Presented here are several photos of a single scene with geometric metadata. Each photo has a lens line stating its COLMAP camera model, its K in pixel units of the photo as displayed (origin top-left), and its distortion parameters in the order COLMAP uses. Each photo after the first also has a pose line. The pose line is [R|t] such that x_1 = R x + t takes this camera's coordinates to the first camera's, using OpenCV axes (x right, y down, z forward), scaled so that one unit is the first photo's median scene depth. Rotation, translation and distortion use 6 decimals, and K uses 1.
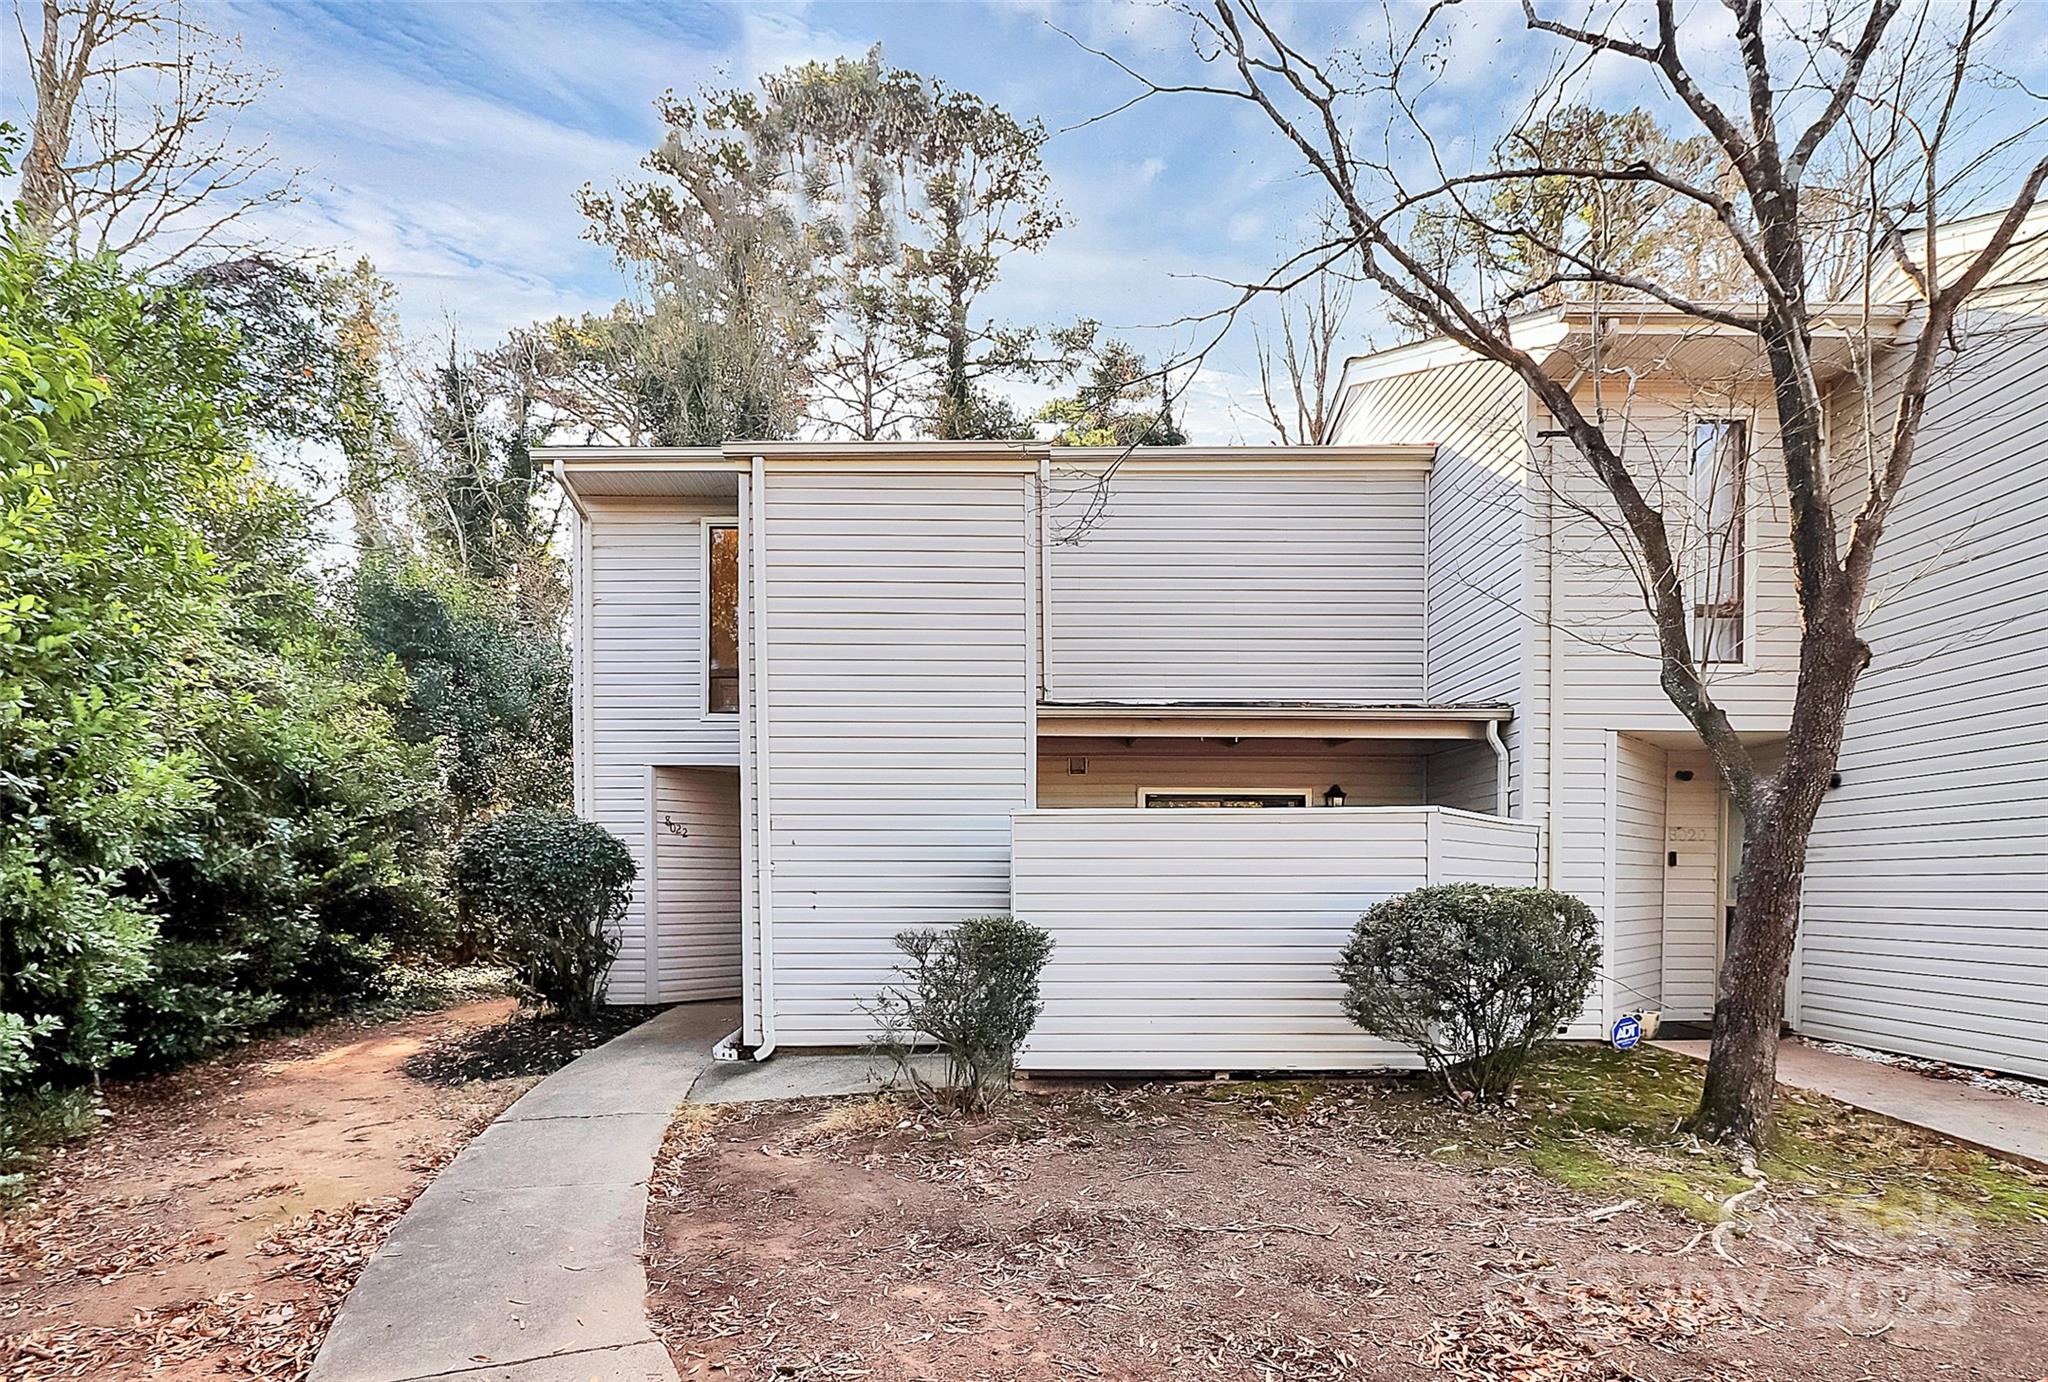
lens RADIAL K [[979.4, 0, 988.4], [0, 979.4, 776.8], [0, 0, 1]] dist [-0.001734, -0.004526]
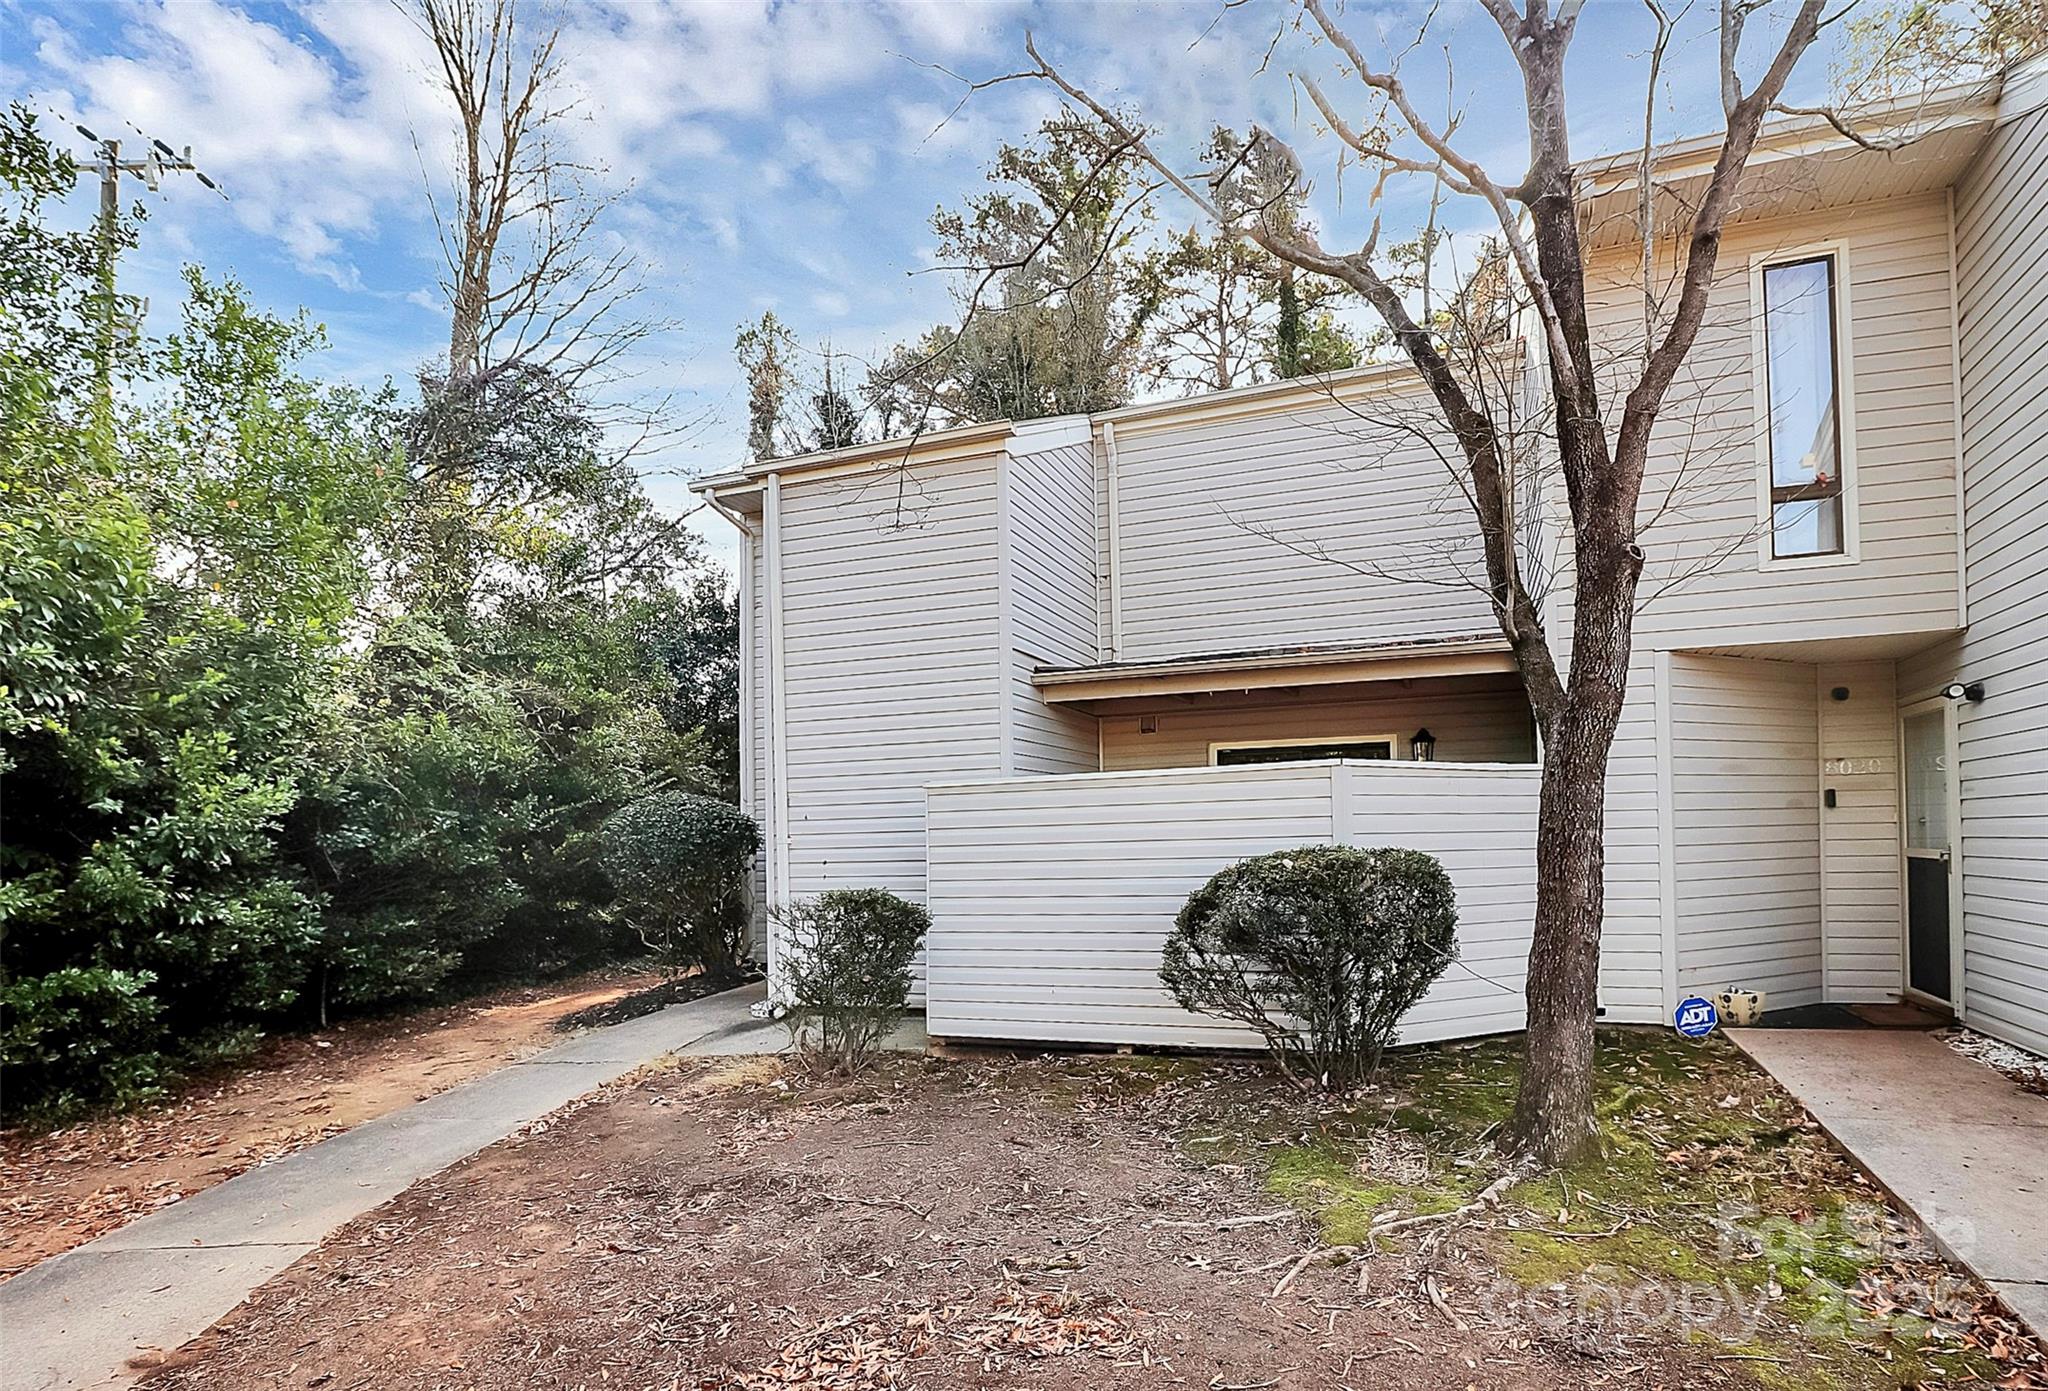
lens RADIAL K [[979.8, 0, 1027.0], [0, 979.8, 690.0], [0, 0, 1]] dist [-0.002108, -0.001032]
pose [[0.946954, -0.074032, -0.312725, 0.397870], [0.060810, 0.996802, -0.051840, -0.003785], [0.315563, 0.030073, 0.948428, 0.034934]]
